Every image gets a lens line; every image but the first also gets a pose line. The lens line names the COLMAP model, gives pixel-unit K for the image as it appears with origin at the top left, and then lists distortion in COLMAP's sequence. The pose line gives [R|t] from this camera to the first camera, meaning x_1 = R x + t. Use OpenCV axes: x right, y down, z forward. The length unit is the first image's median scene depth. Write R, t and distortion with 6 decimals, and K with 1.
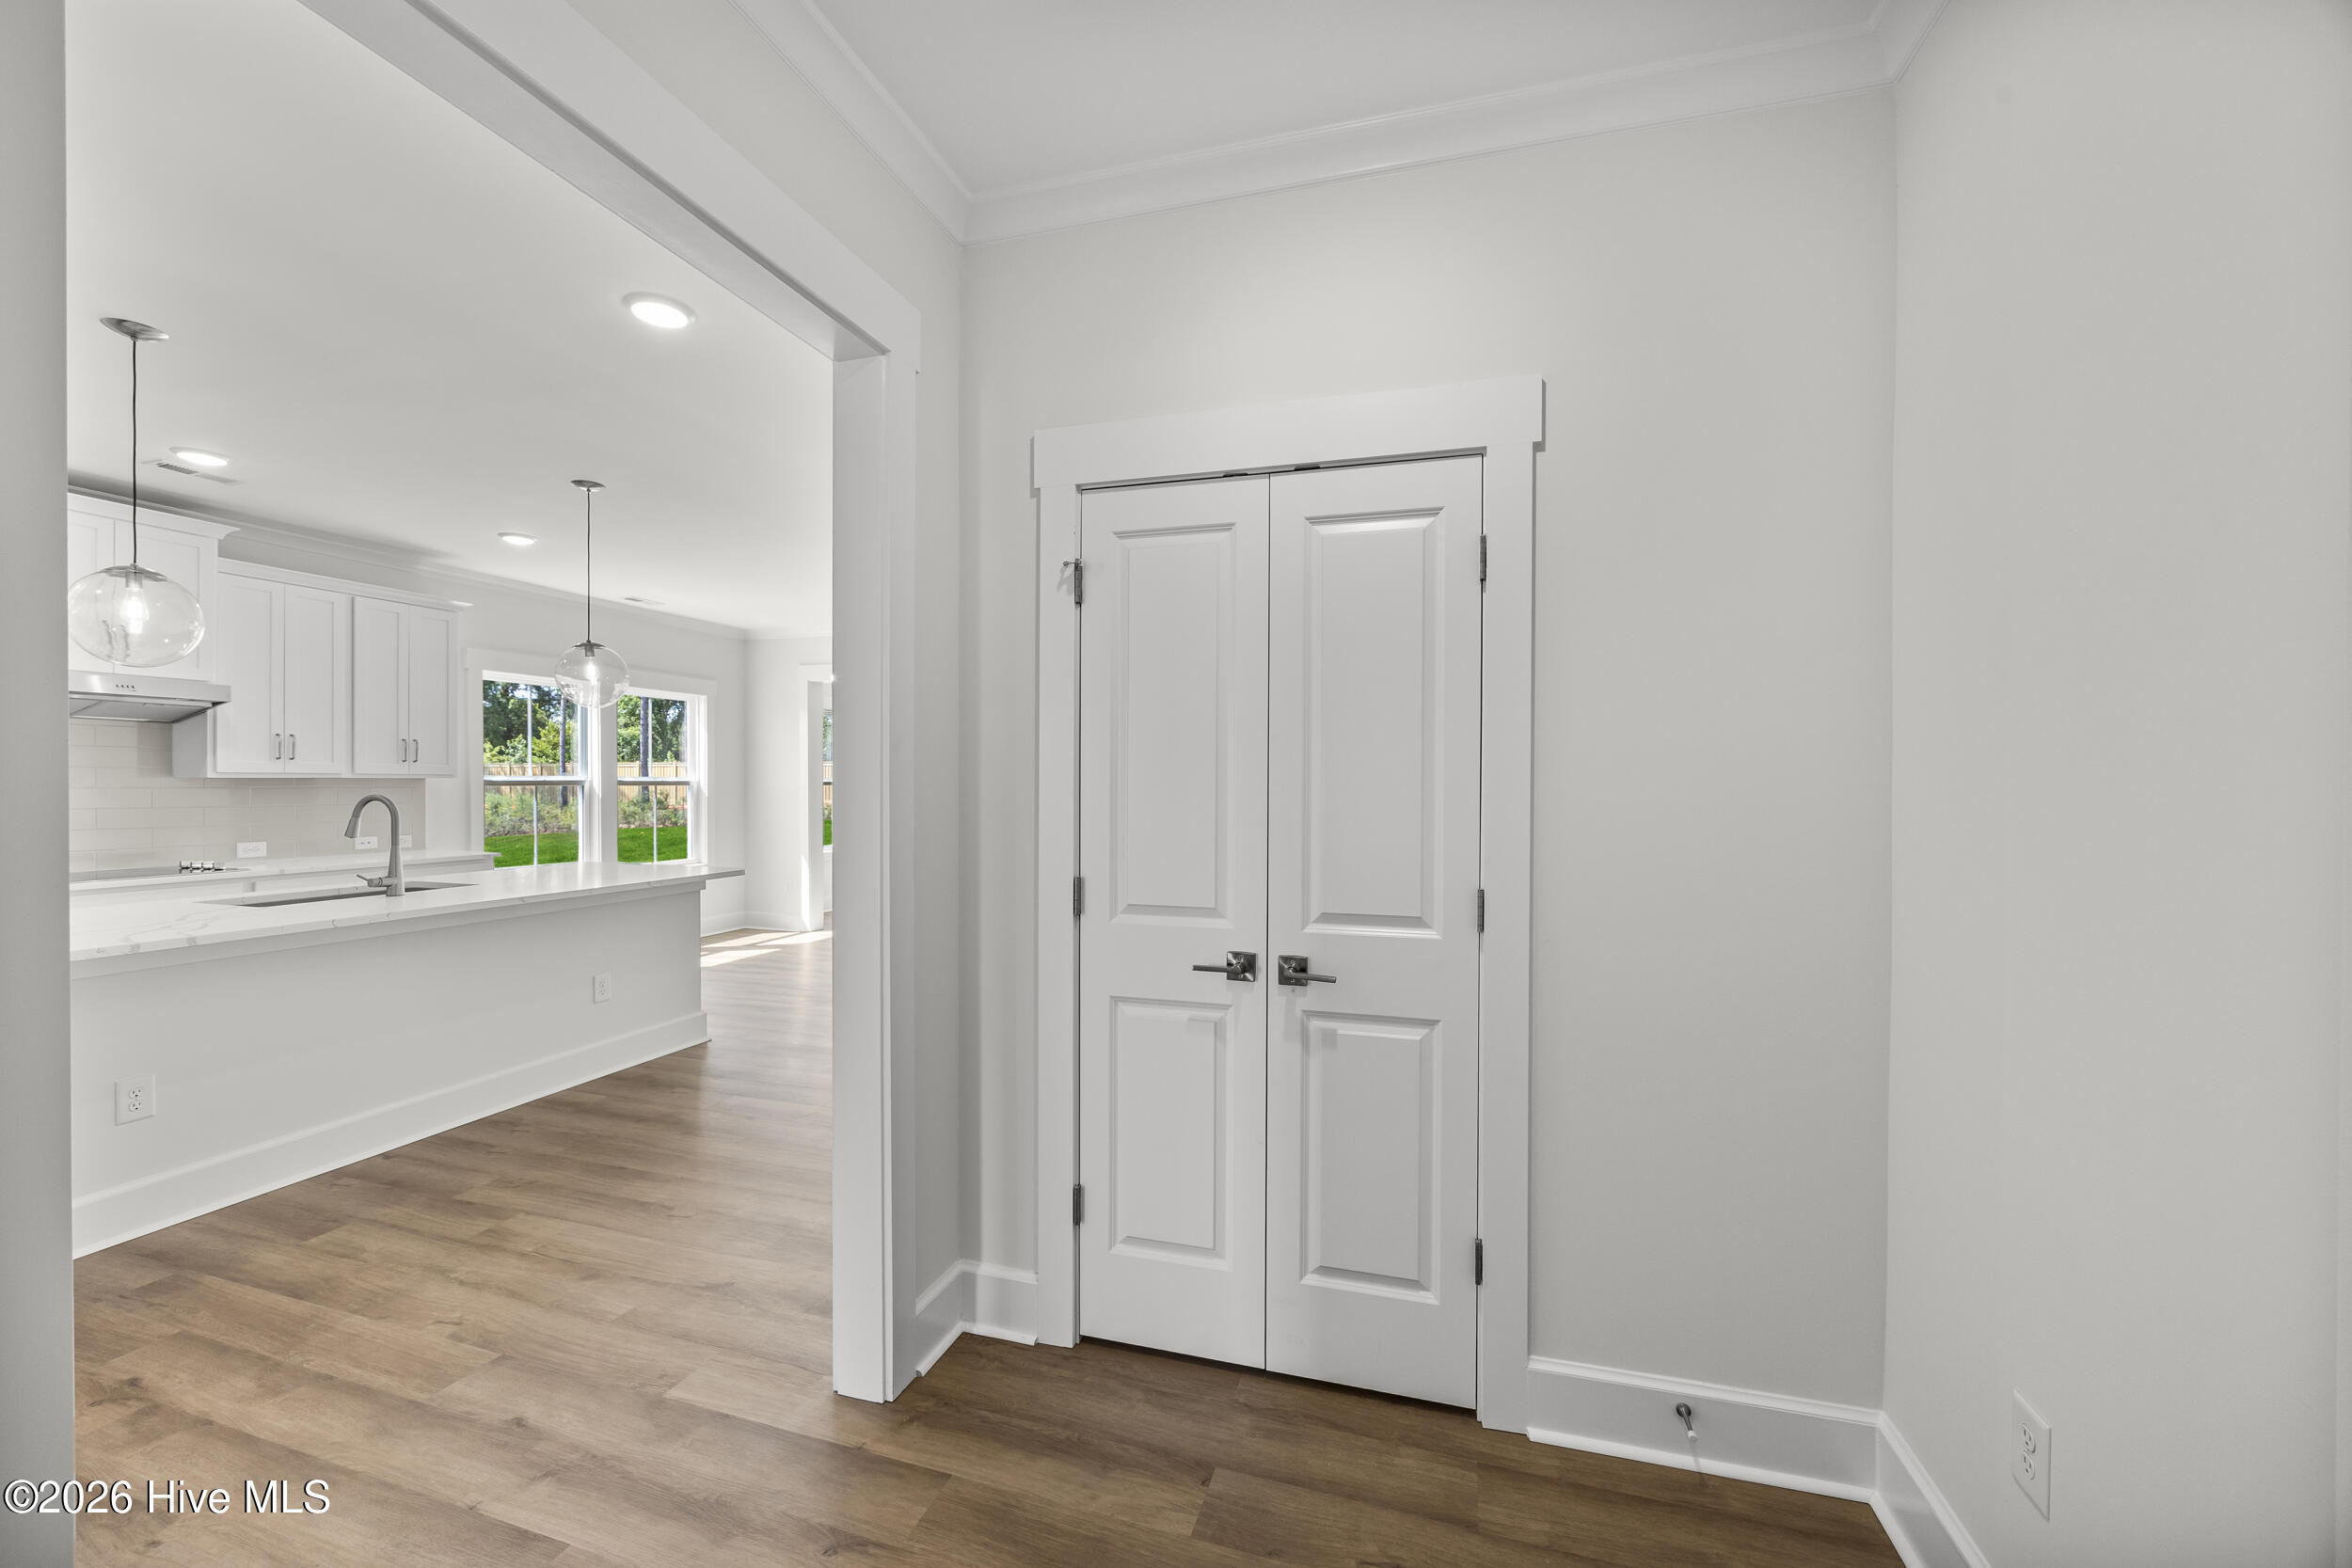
lens RADIAL K [[898.6, 0, 1173.4], [0, 898.6, 788.6], [0, 0, 1]] dist [-0.003506, -0.000195]
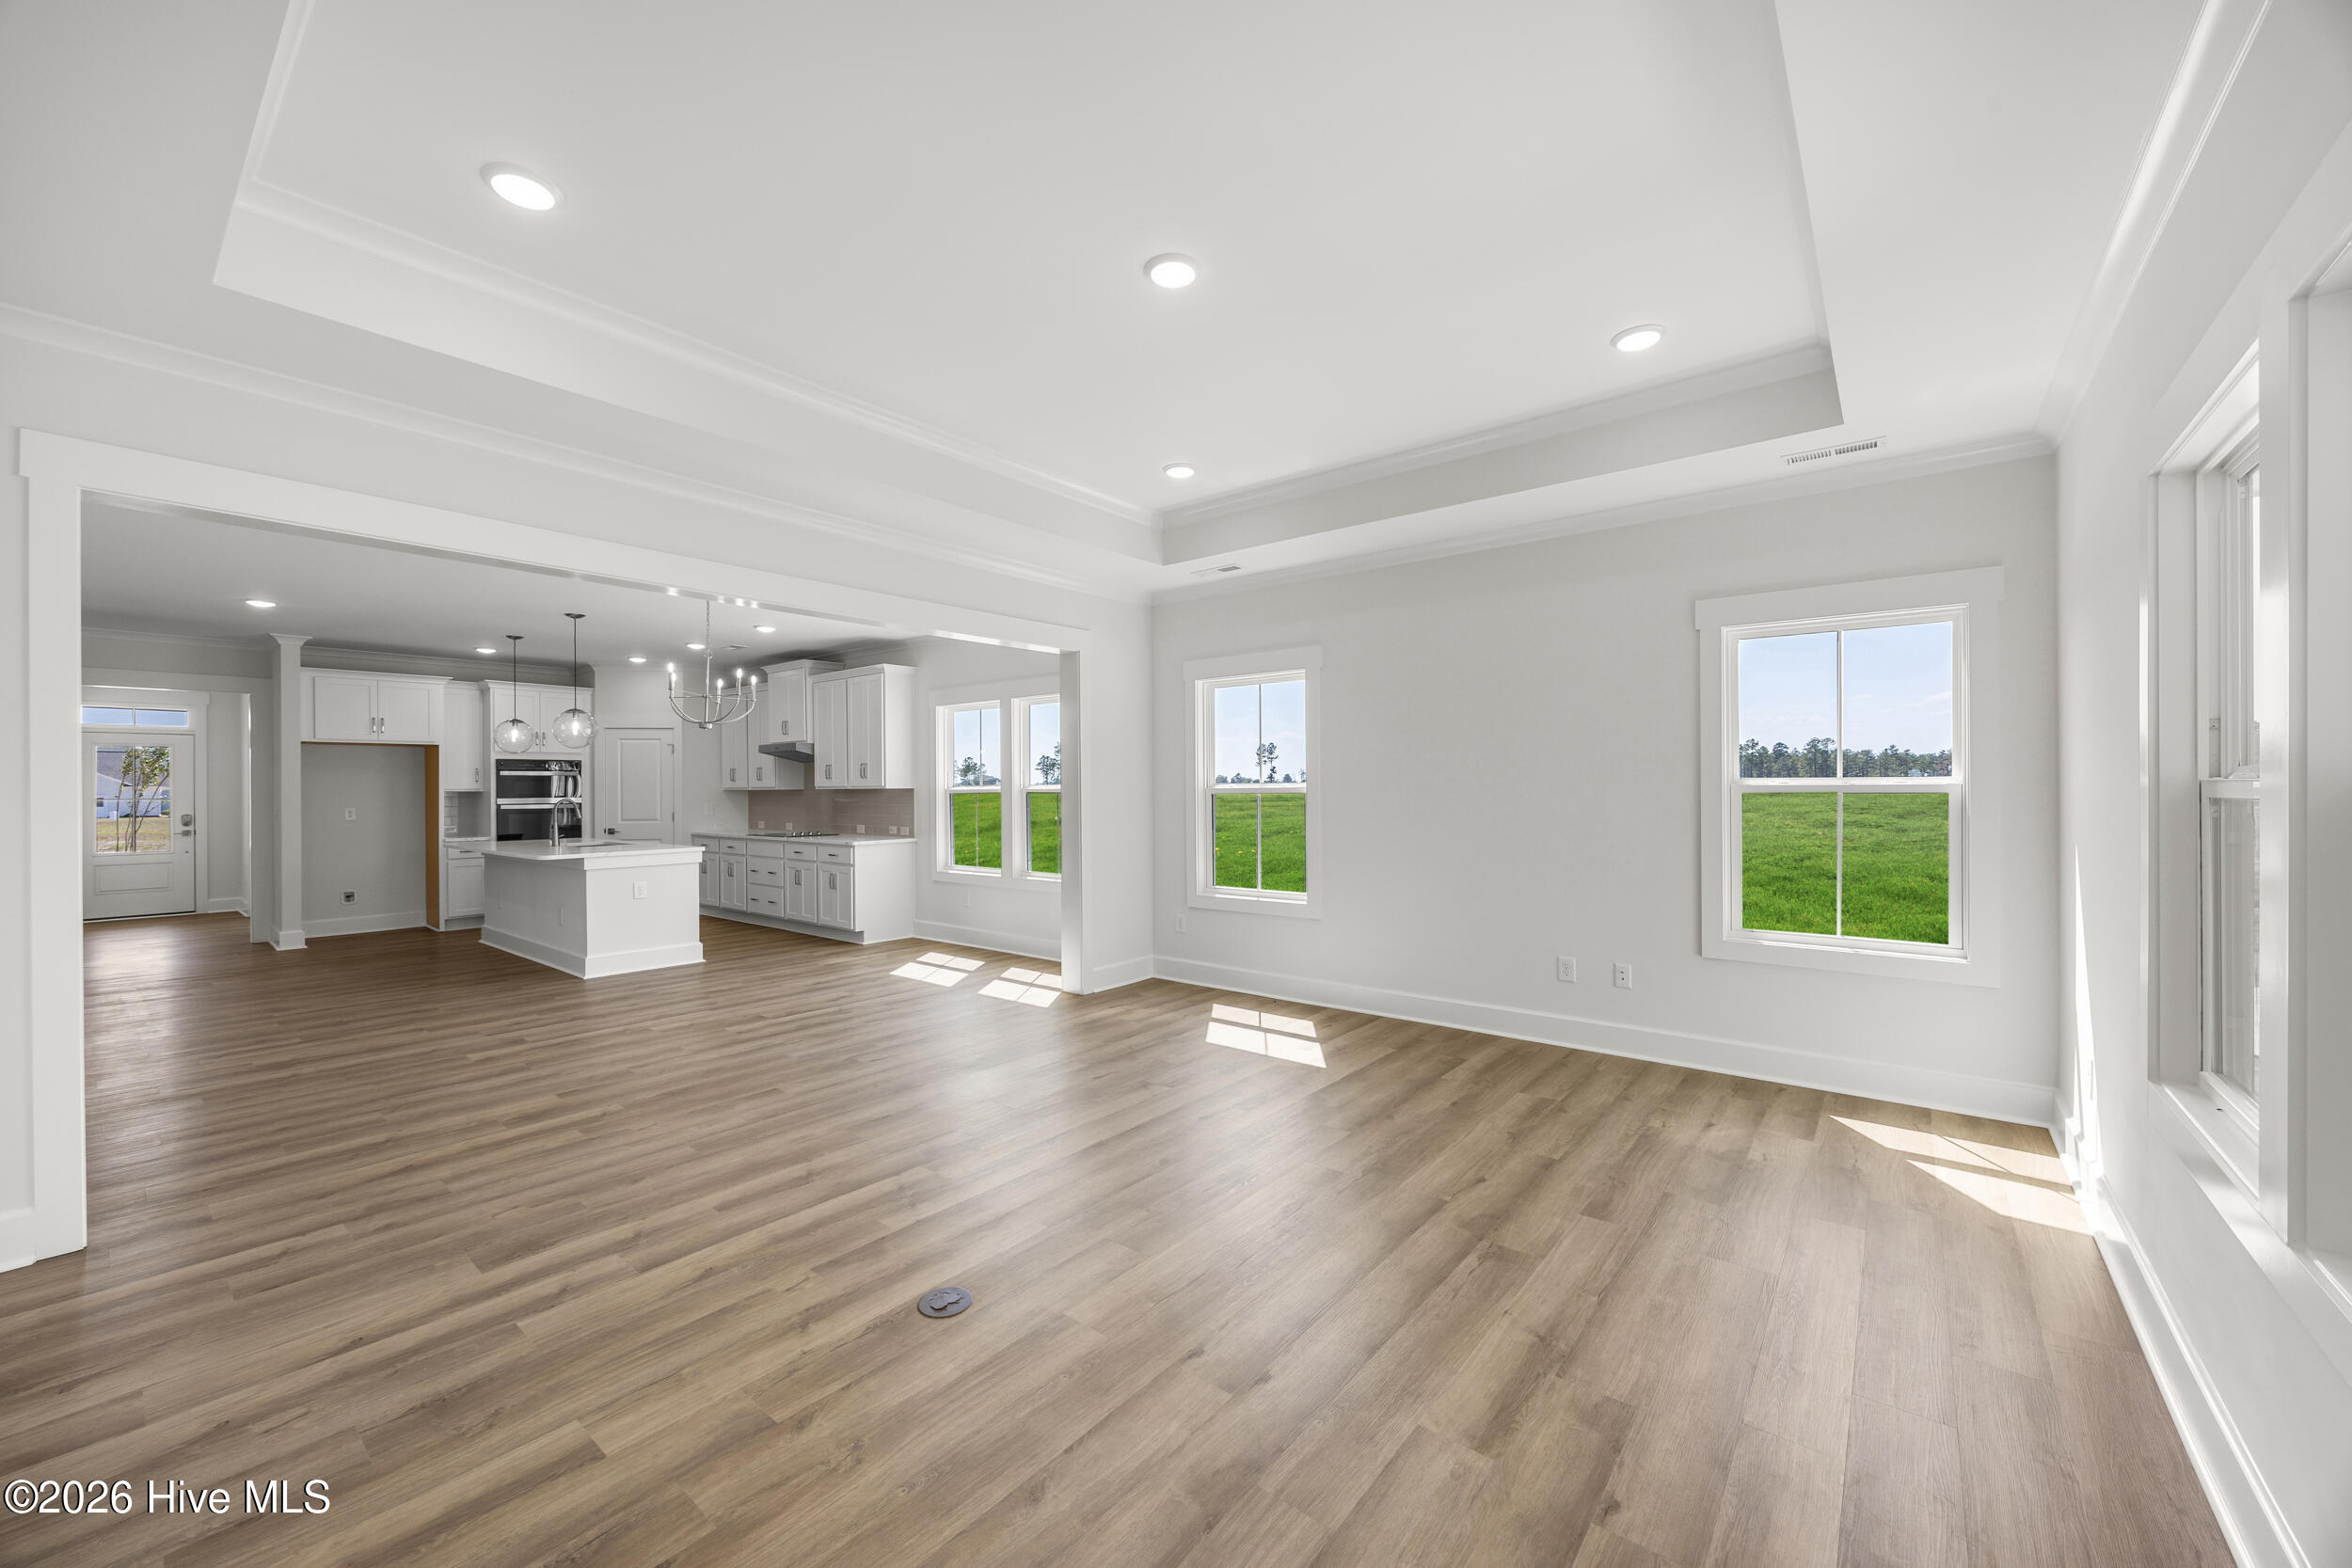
lens RADIAL K [[898.6, 0, 1173.4], [0, 898.6, 788.6], [0, 0, 1]] dist [-0.003506, -0.000195]
pose [[-0.367331, -0.001478, -0.930089, 0.532435], [-0.000533, 0.999999, -0.001378, -0.013476], [0.930090, -0.000011, -0.367331, 2.855959]]
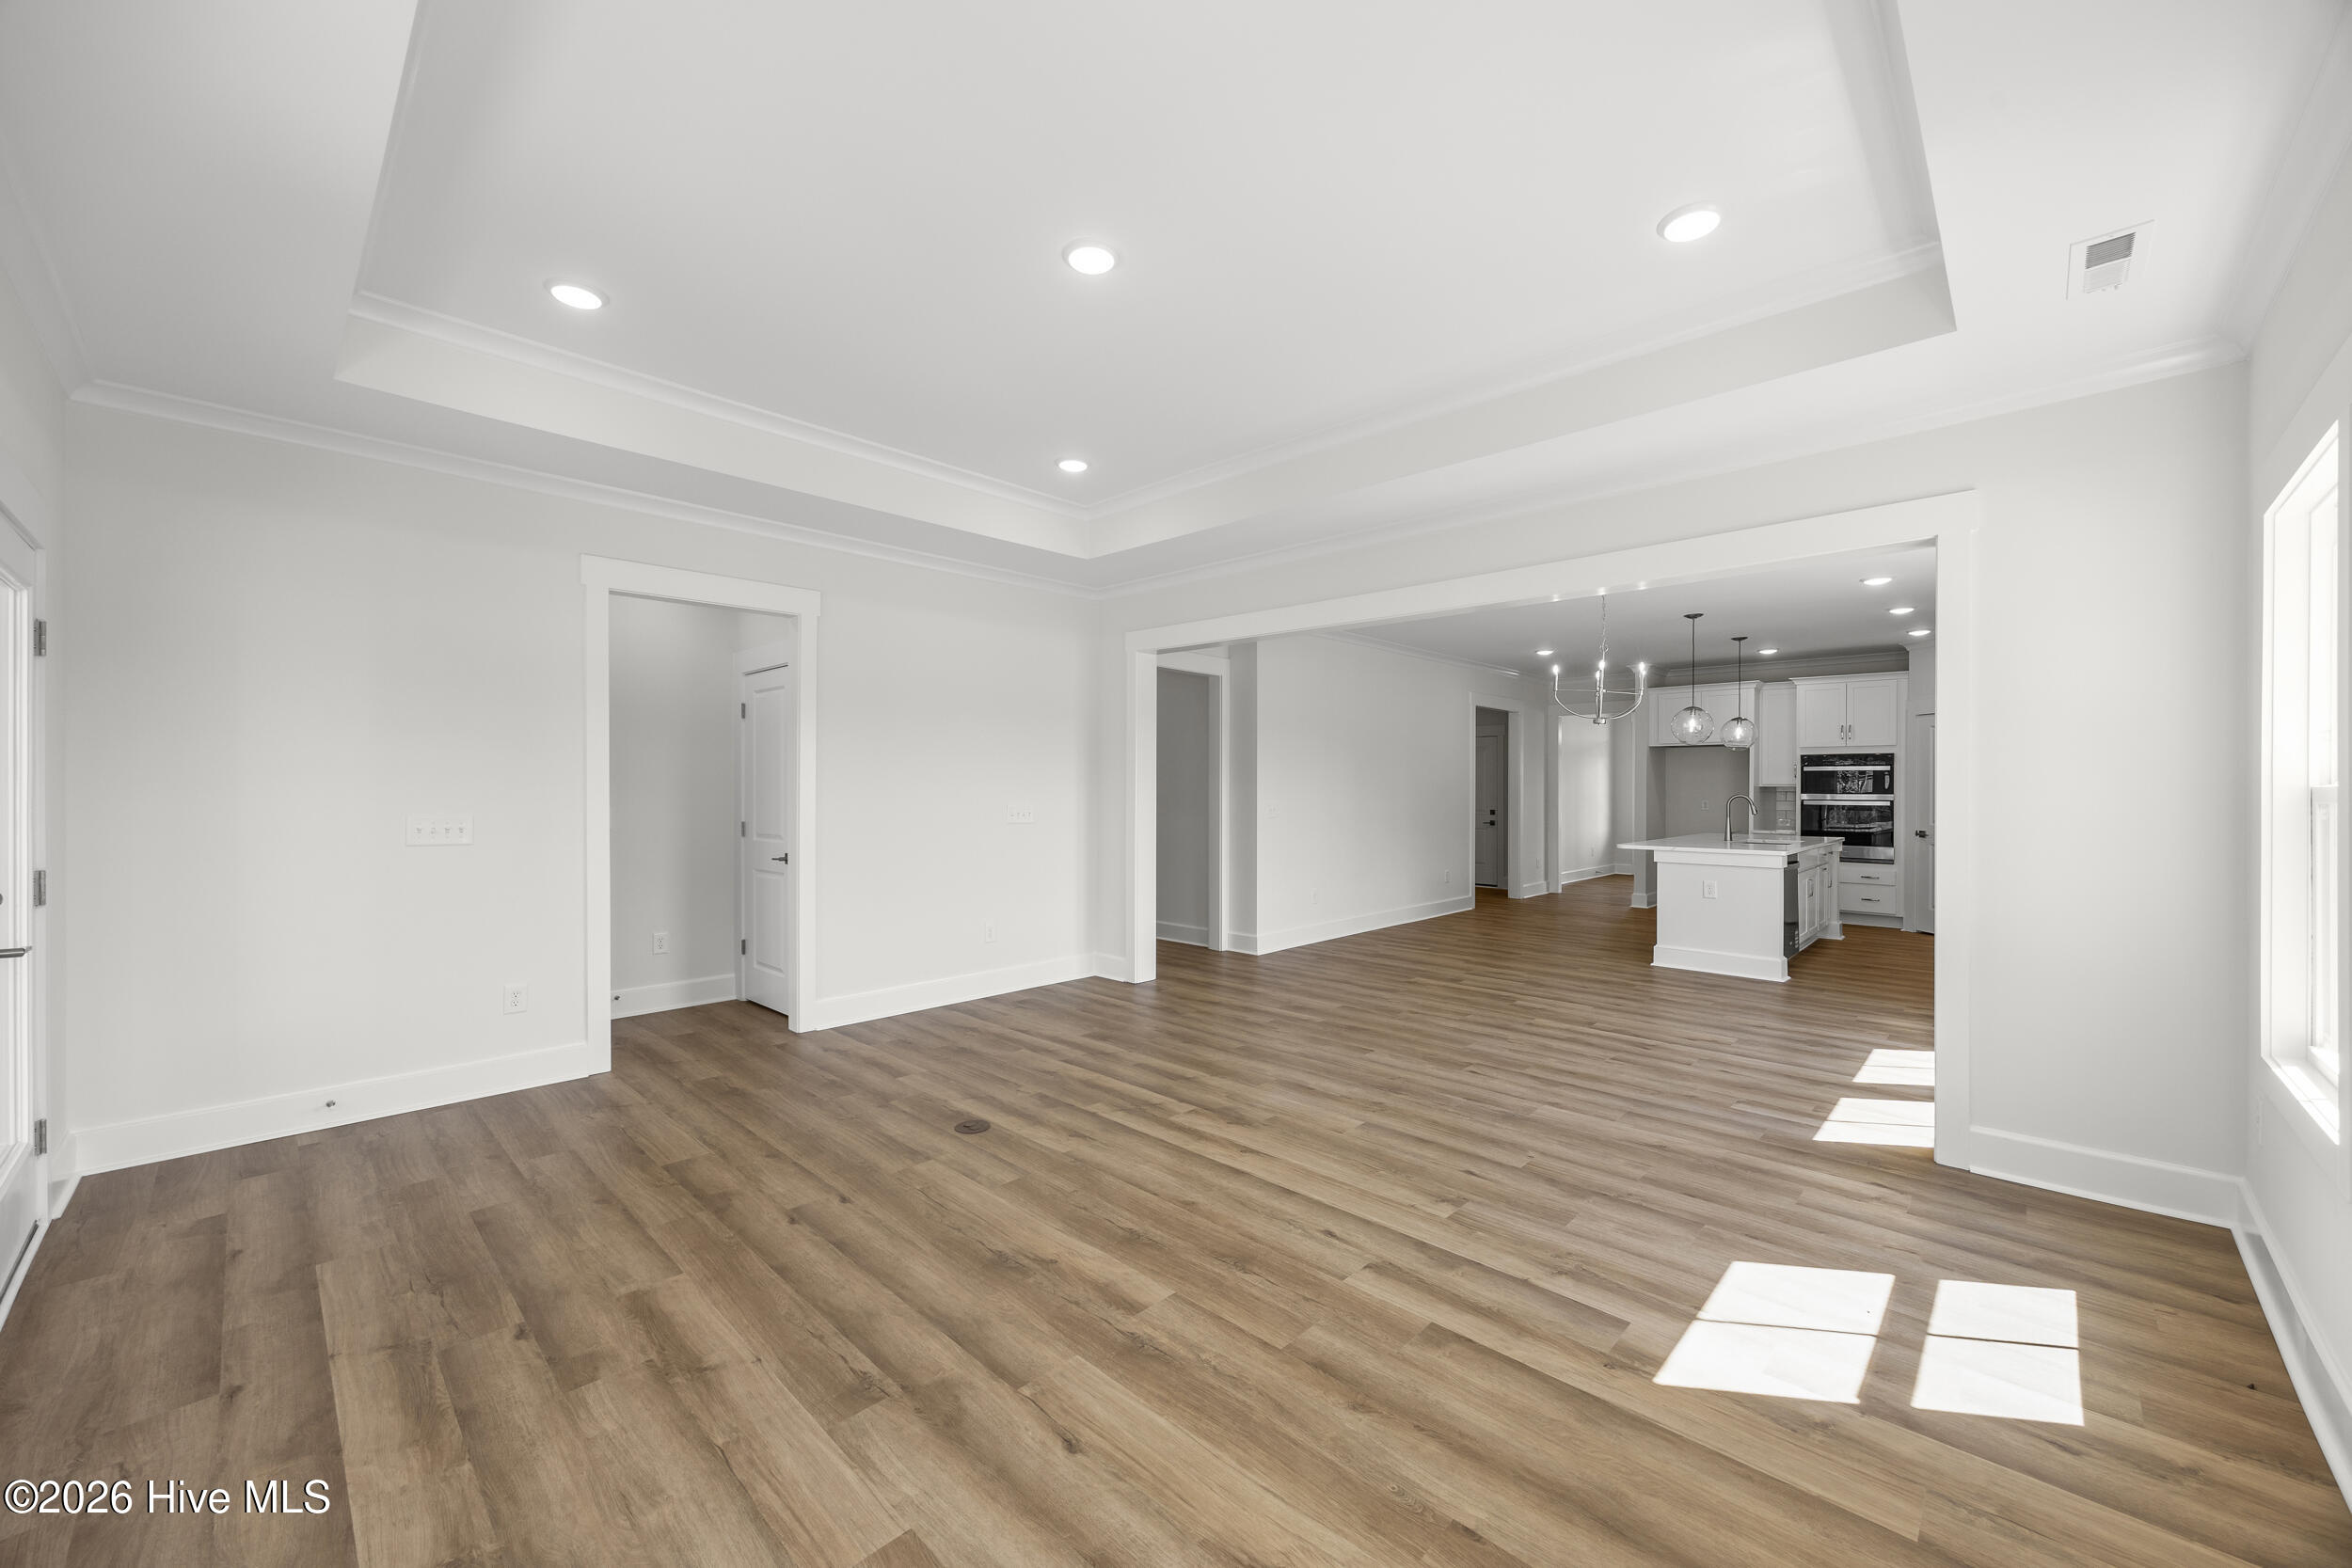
lens RADIAL K [[898.6, 0, 1173.4], [0, 898.6, 788.6], [0, 0, 1]] dist [-0.003506, -0.000195]
pose [[-0.895383, -0.005845, 0.445259, -0.574787], [-0.002564, 0.999965, 0.007970, -0.018156], [-0.445290, 0.005995, -0.895366, 3.217365]]
